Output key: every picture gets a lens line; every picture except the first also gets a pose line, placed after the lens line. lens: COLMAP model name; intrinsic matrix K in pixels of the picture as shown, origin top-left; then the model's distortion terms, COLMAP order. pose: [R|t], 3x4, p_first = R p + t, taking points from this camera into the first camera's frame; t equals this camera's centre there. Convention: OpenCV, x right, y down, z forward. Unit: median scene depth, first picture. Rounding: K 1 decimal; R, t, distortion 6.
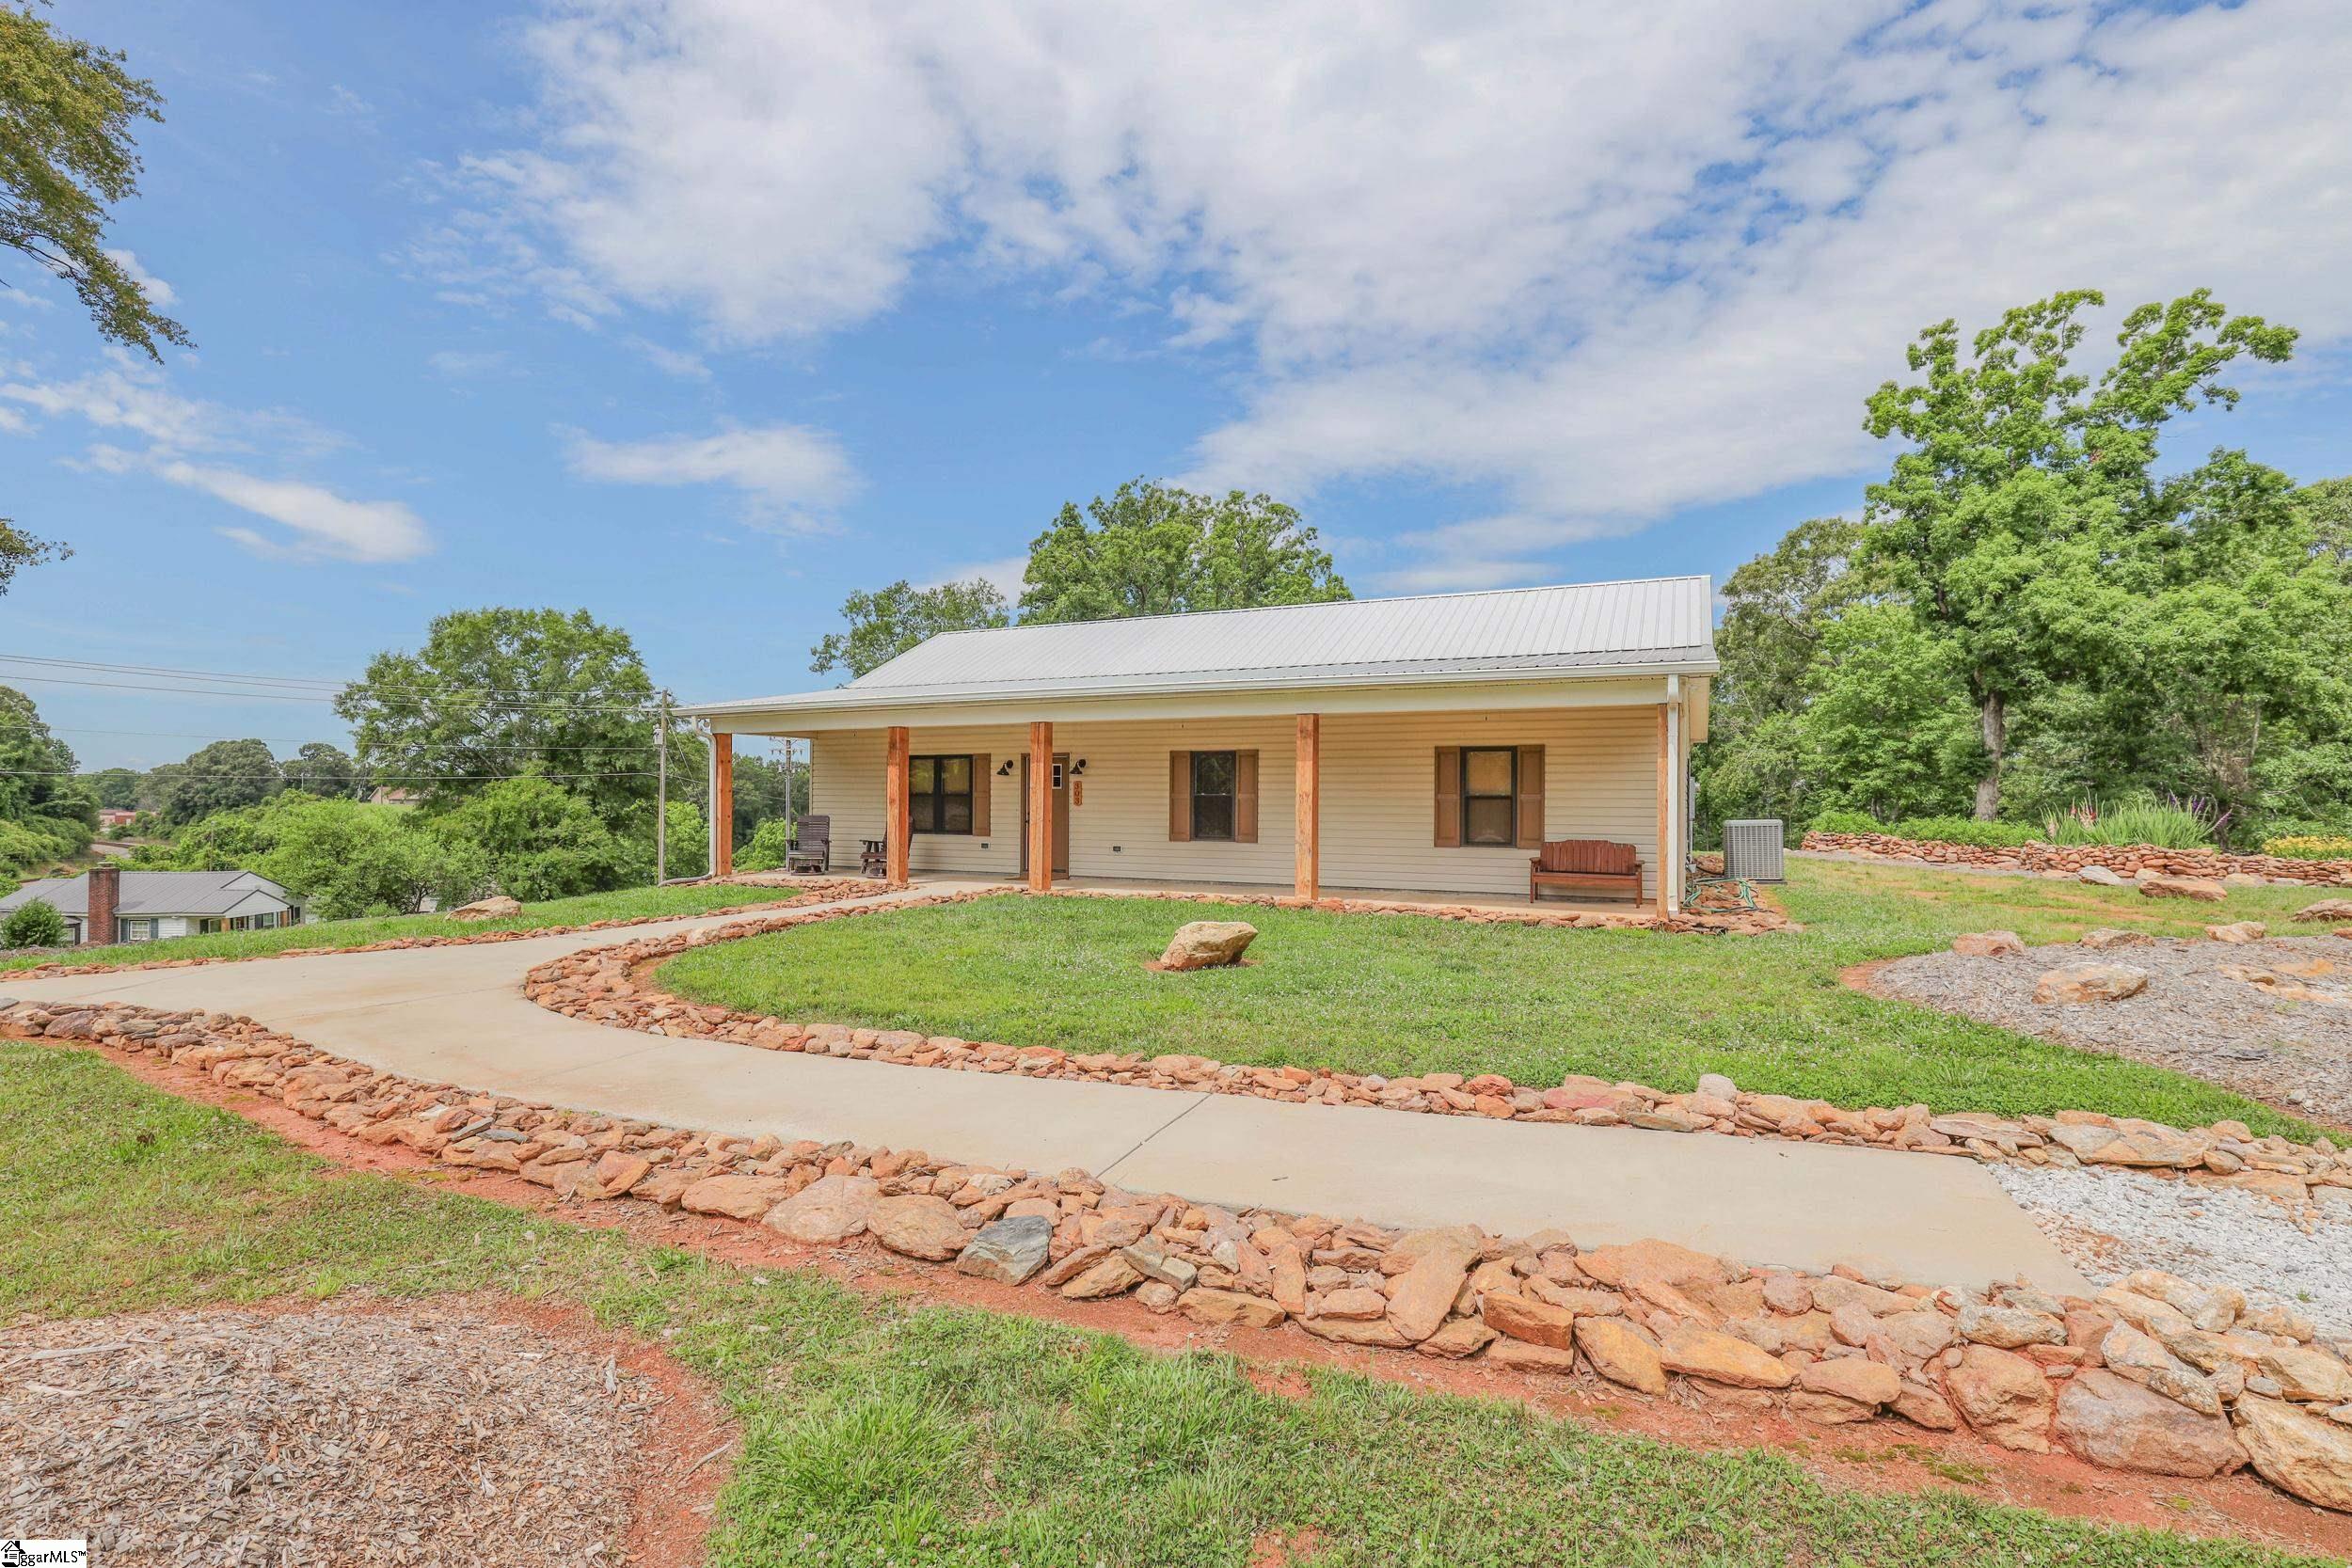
lens RADIAL K [[1087.3, 0, 1184.1], [0, 1087.3, 791.4], [0, 0, 1]] dist [-0.035508, 0.008014]
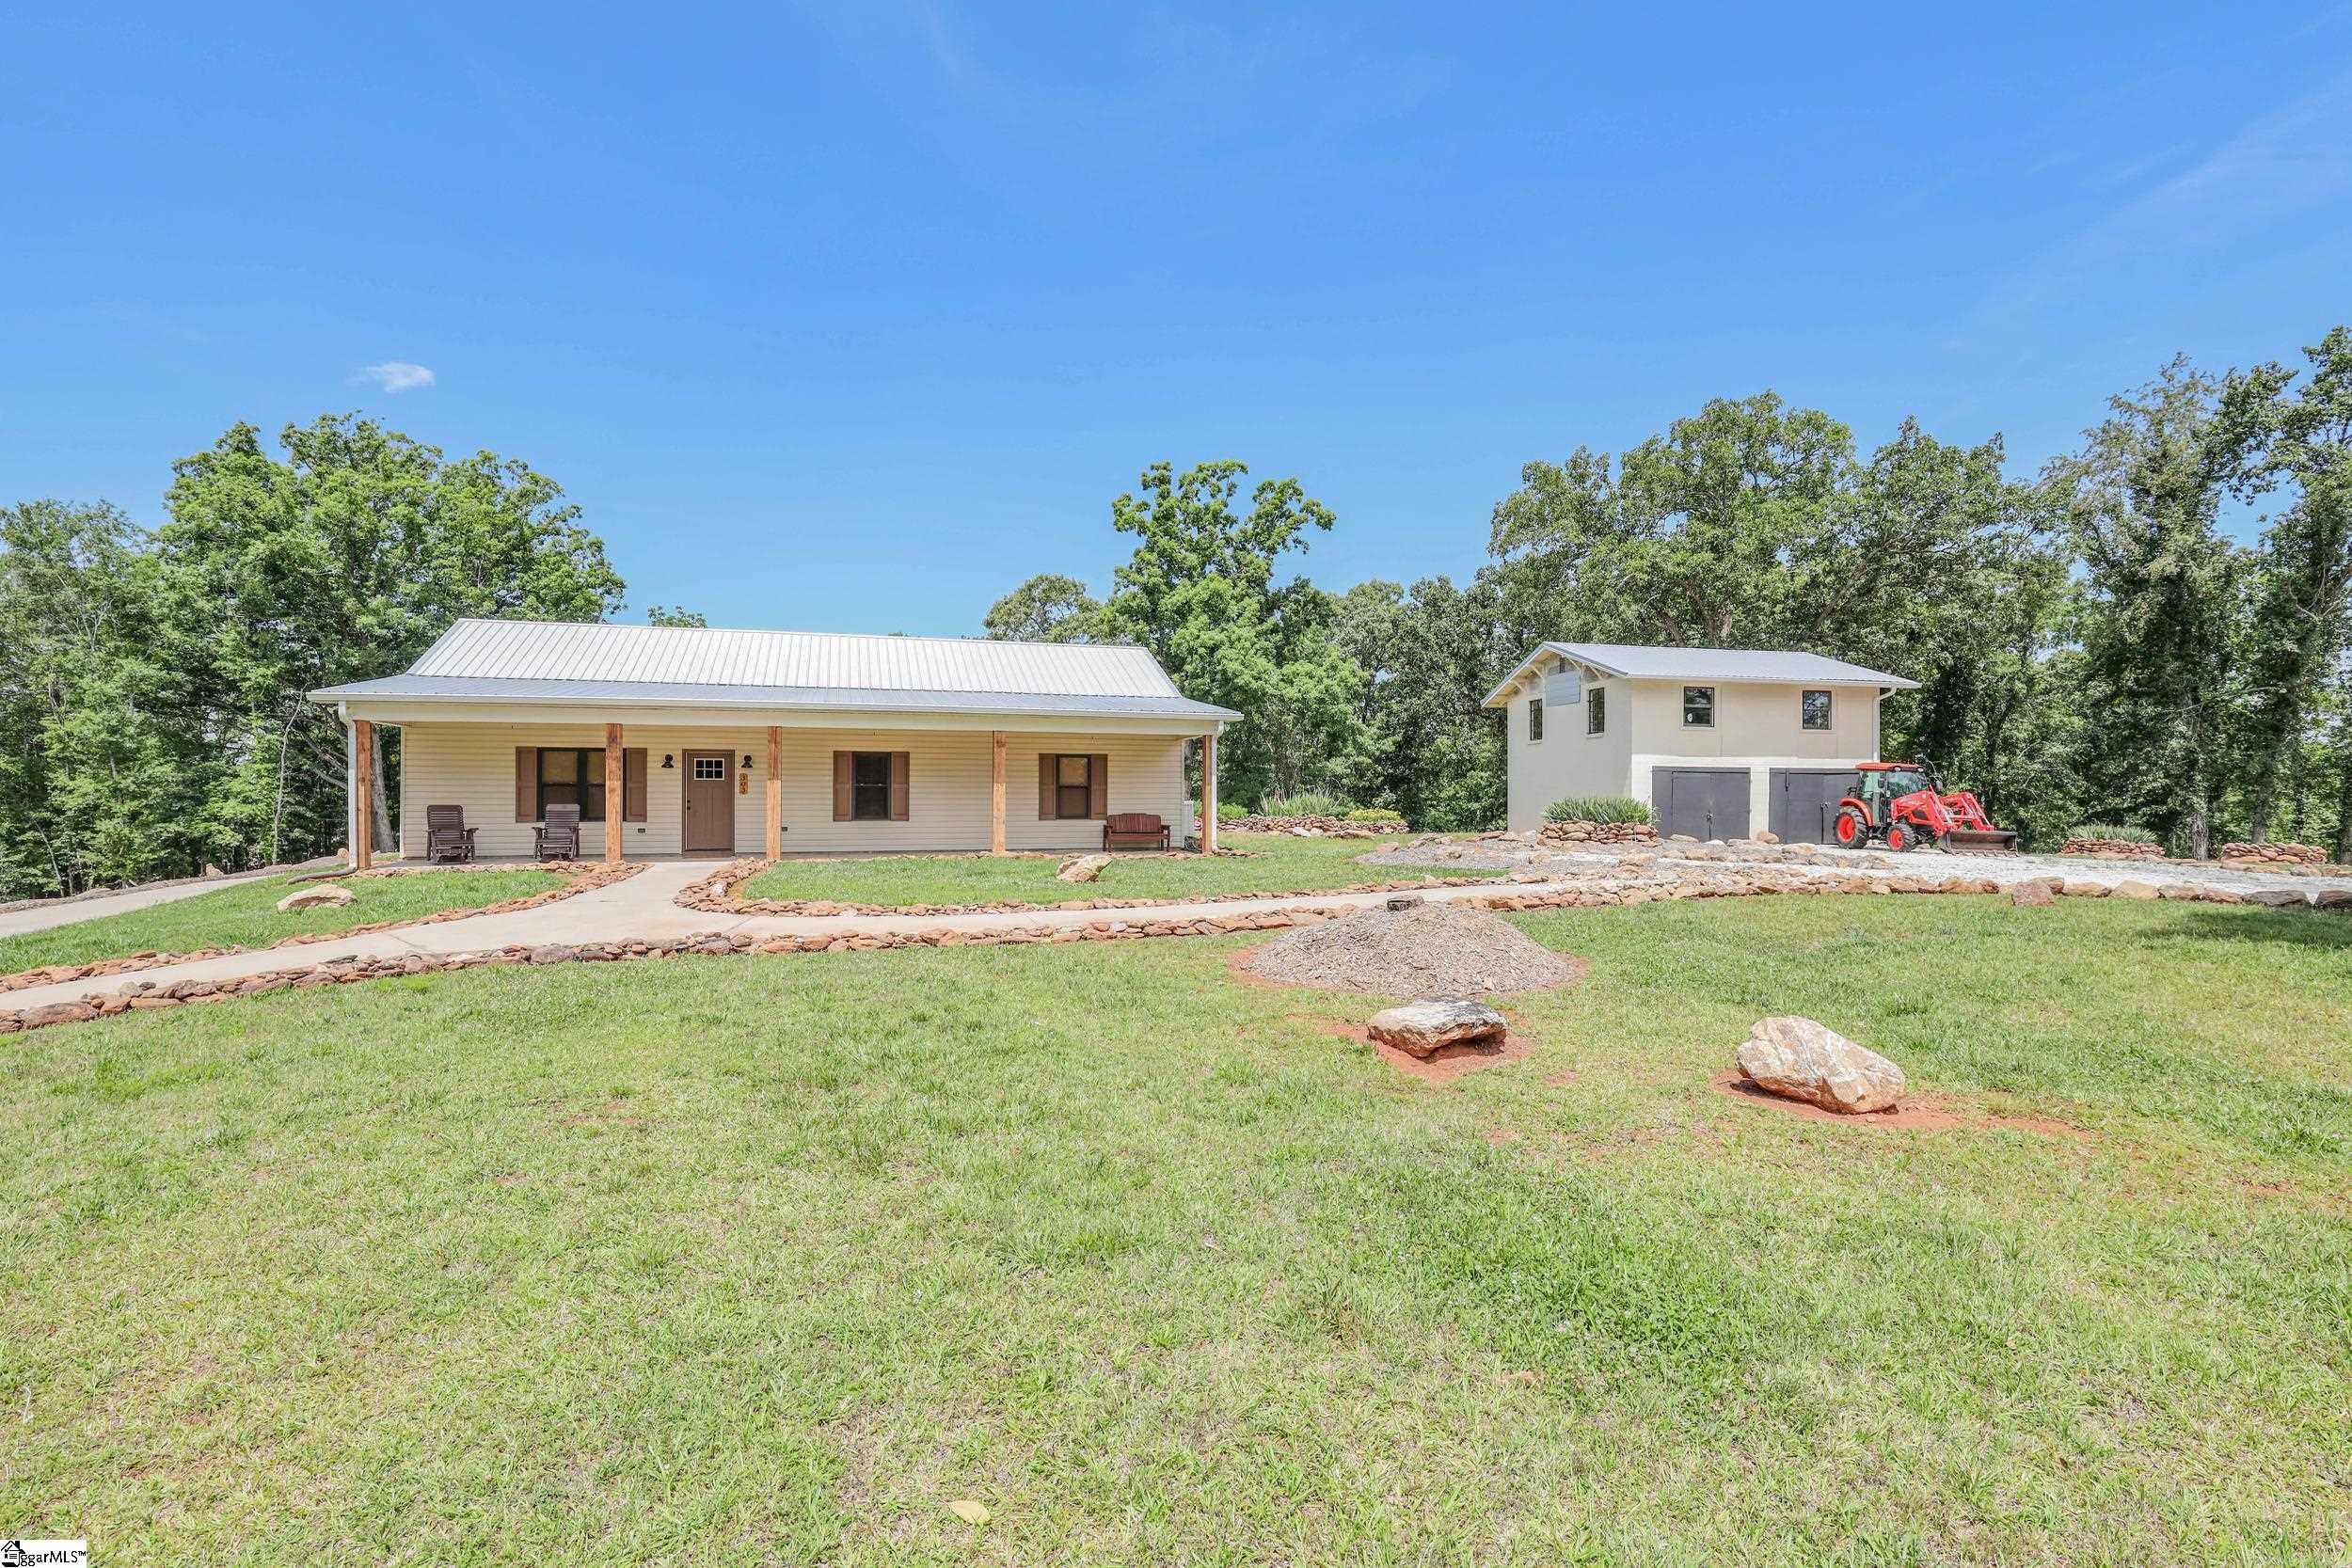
lens RADIAL K [[1087.3, 0, 1191.4], [0, 1087.3, 787.2], [0, 0, 1]] dist [-0.035508, 0.008014]
pose [[0.726781, 0.000830, 0.686869, -0.300853], [-0.001135, 0.999999, -0.000008, 0.002589], [-0.686868, -0.000774, 0.726781, -0.110334]]
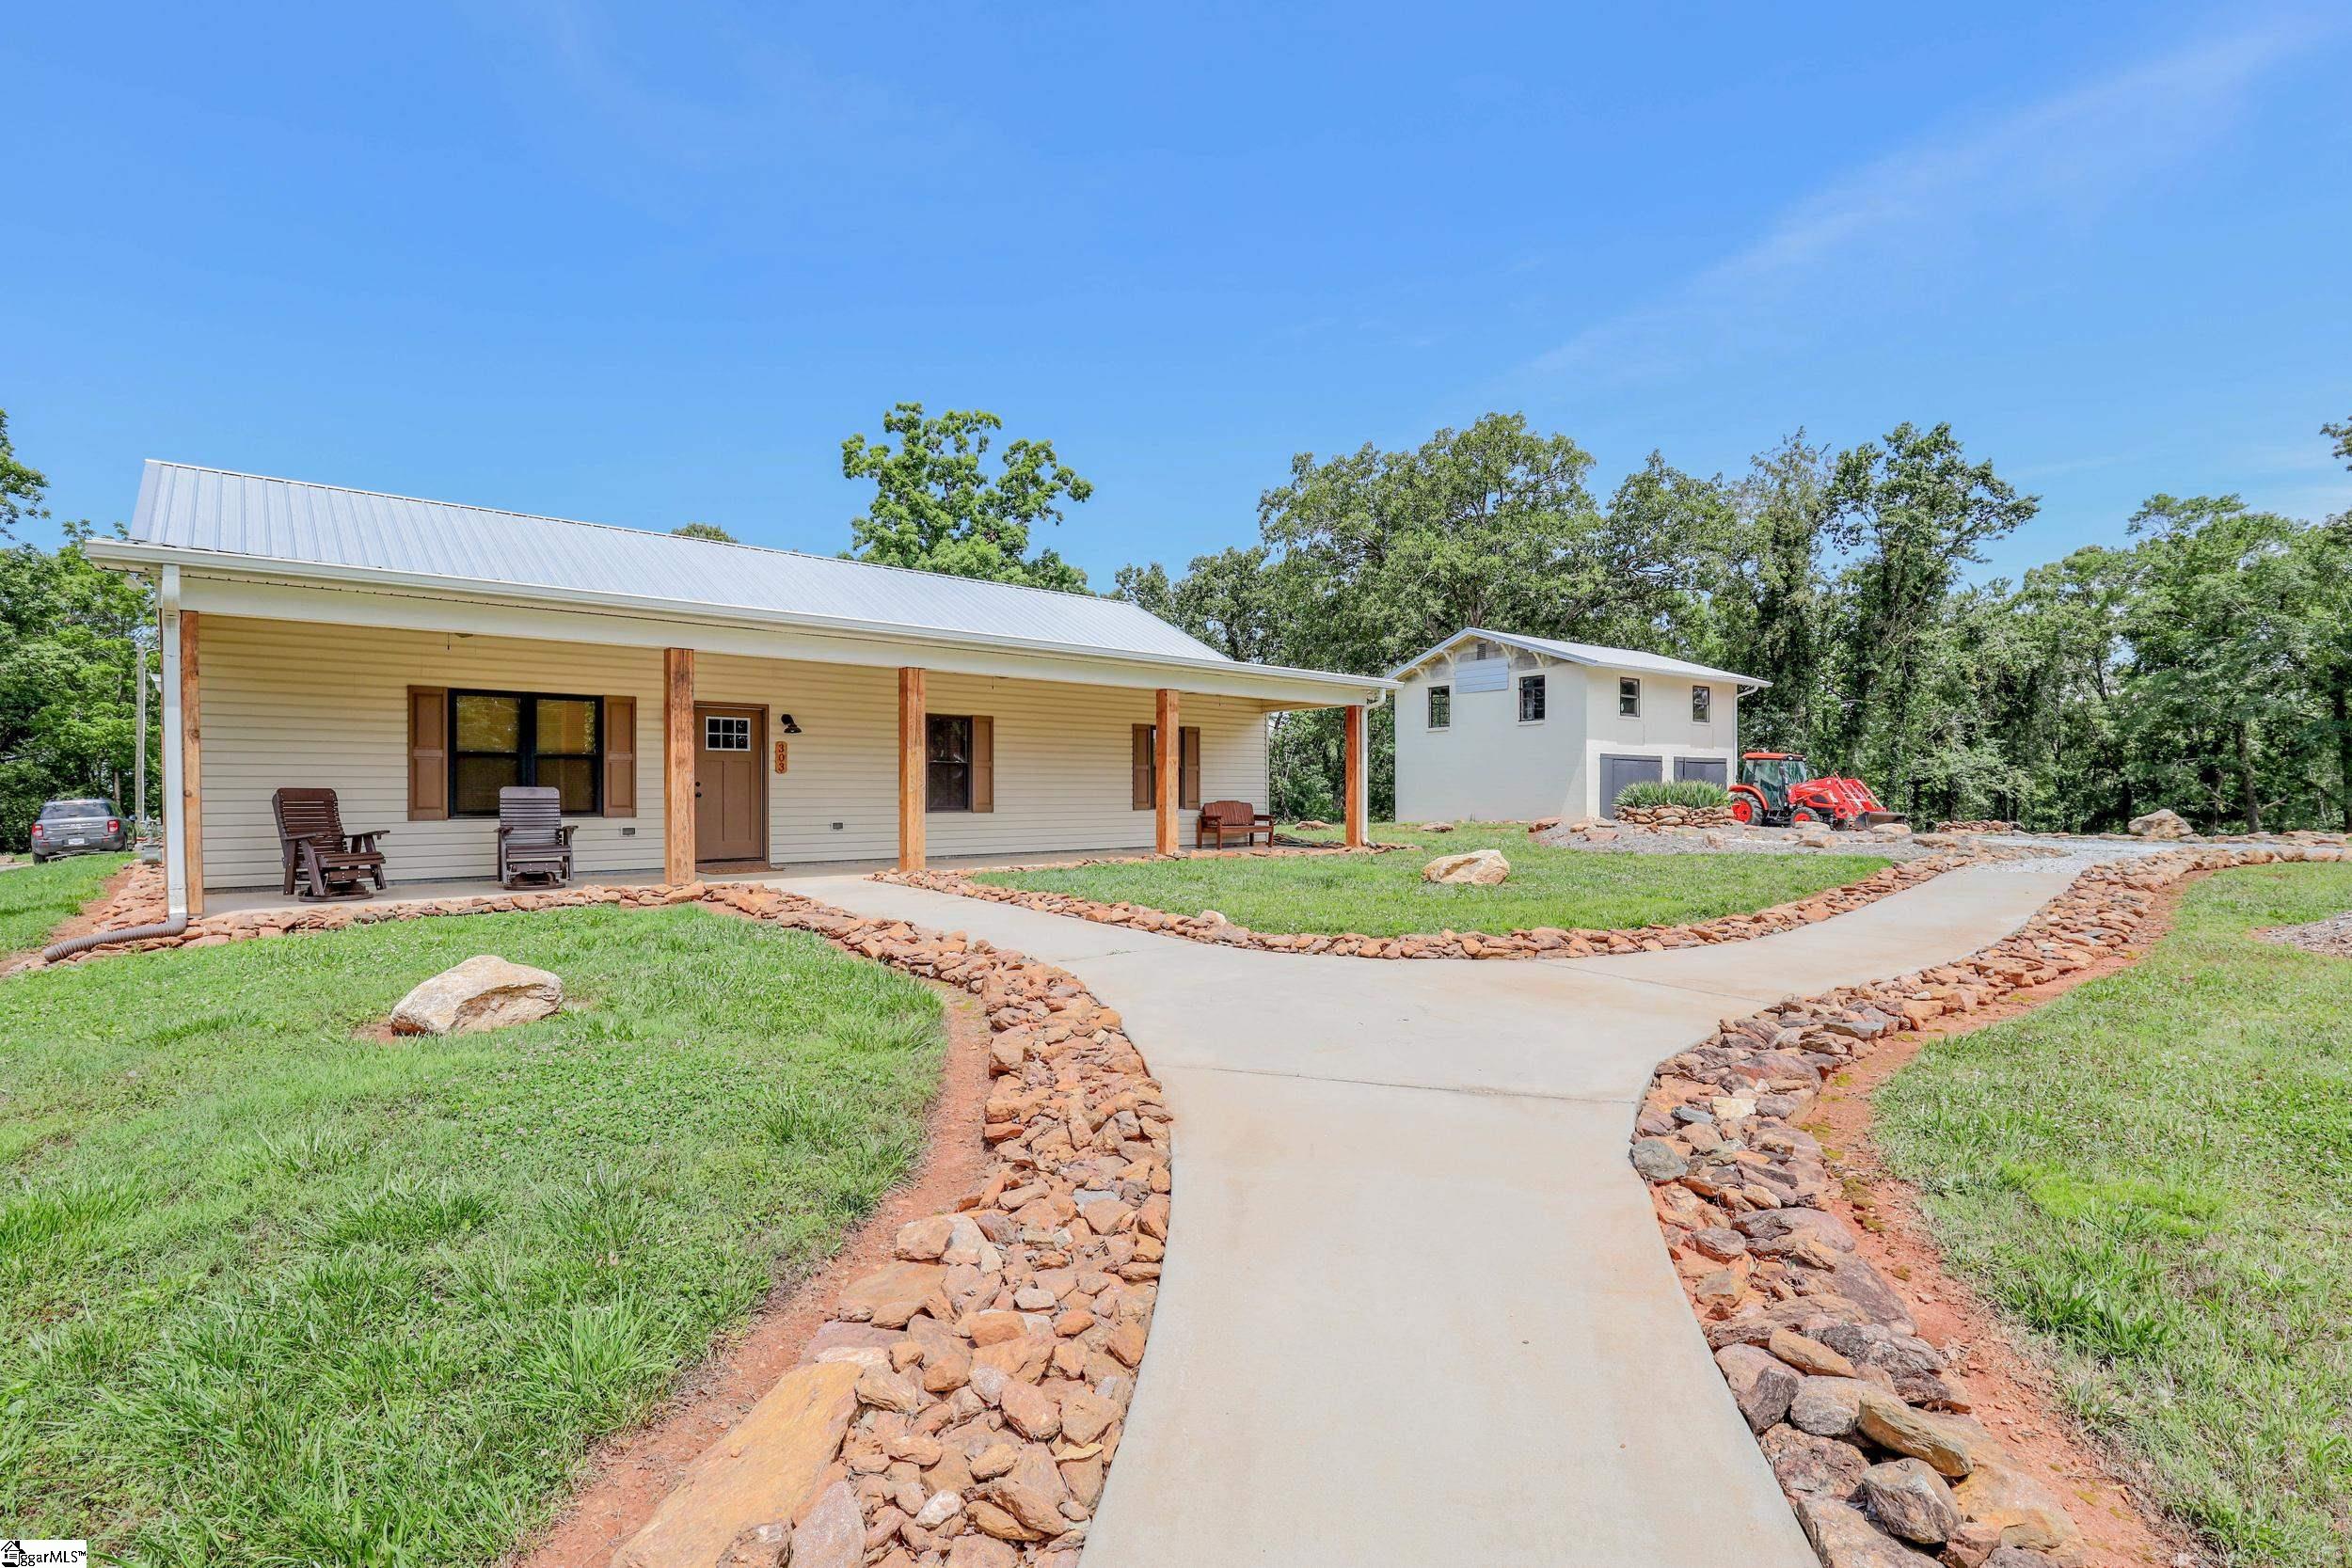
lens RADIAL K [[1087.3, 0, 1189.0], [0, 1087.3, 781.5], [0, 0, 1]] dist [-0.035508, 0.008014]
pose [[0.375048, 0.002961, 0.927001, -0.381530], [-0.000982, 0.999996, -0.002797, 0.011088], [-0.927005, 0.000138, 0.375049, 0.236366]]
